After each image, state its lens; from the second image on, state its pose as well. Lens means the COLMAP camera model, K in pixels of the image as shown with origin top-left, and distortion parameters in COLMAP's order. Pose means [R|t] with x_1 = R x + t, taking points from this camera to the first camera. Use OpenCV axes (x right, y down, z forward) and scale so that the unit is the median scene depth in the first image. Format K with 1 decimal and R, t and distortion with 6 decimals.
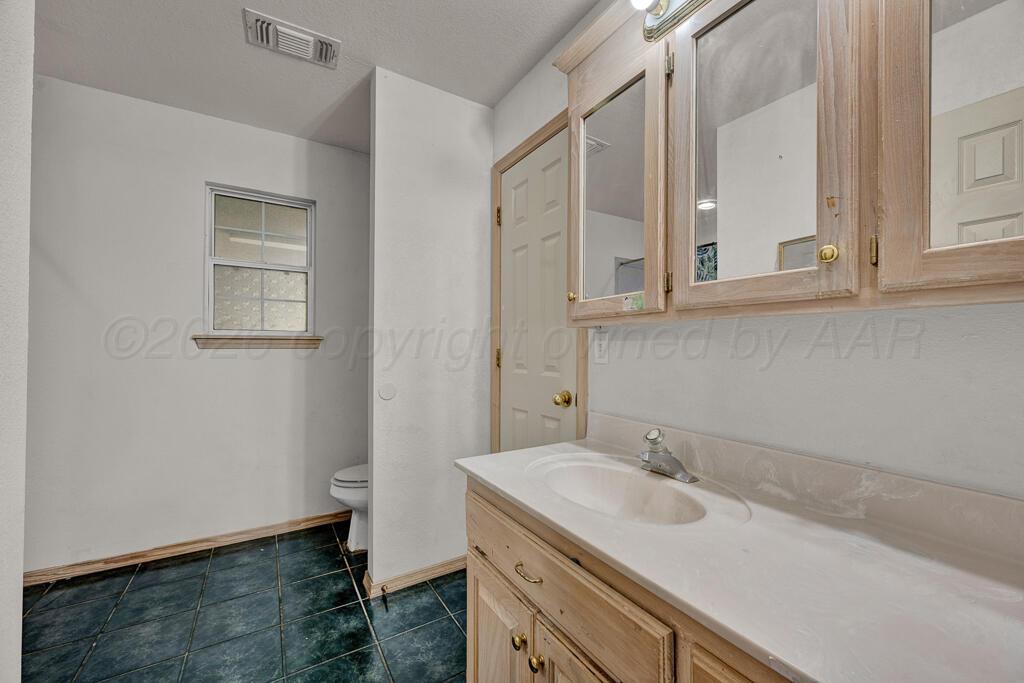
lens RADIAL K [[400.1, 0, 509.3], [0, 400.1, 345.5], [0, 0, 1]] dist [-0.009748, 0.001746]
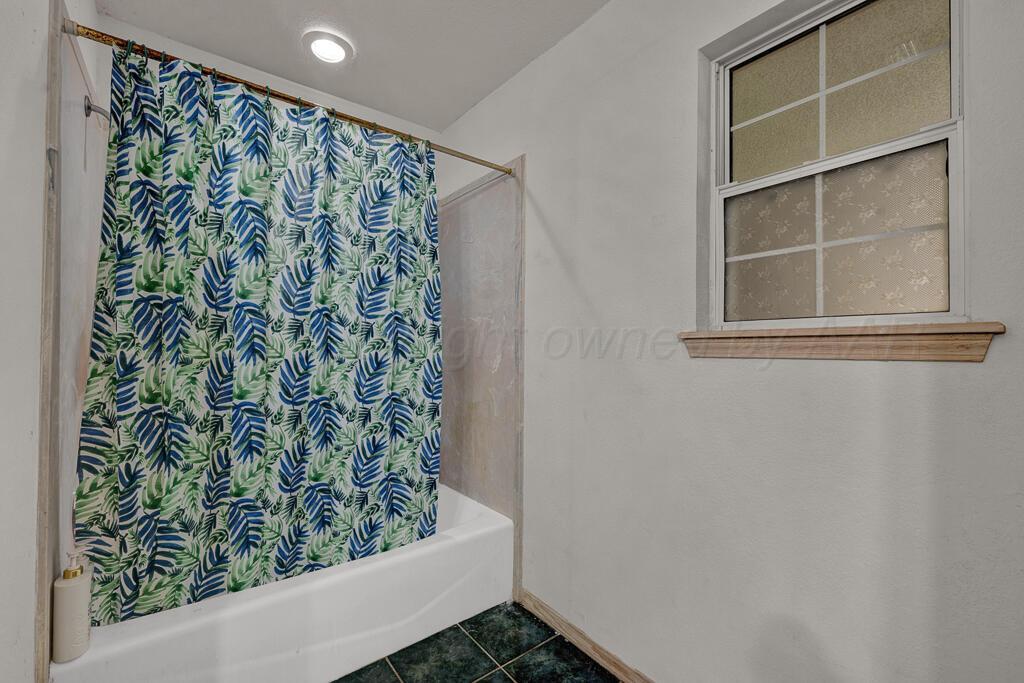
lens RADIAL K [[435.5, 0, 512.6], [0, 435.5, 340.0], [0, 0, 1]] dist [-0.000396, -0.000098]
pose [[0.103115, -0.008874, -0.994630, -0.112810], [0.014502, 0.999867, -0.007417, -0.008165], [0.994564, -0.013659, 0.103230, 0.380971]]
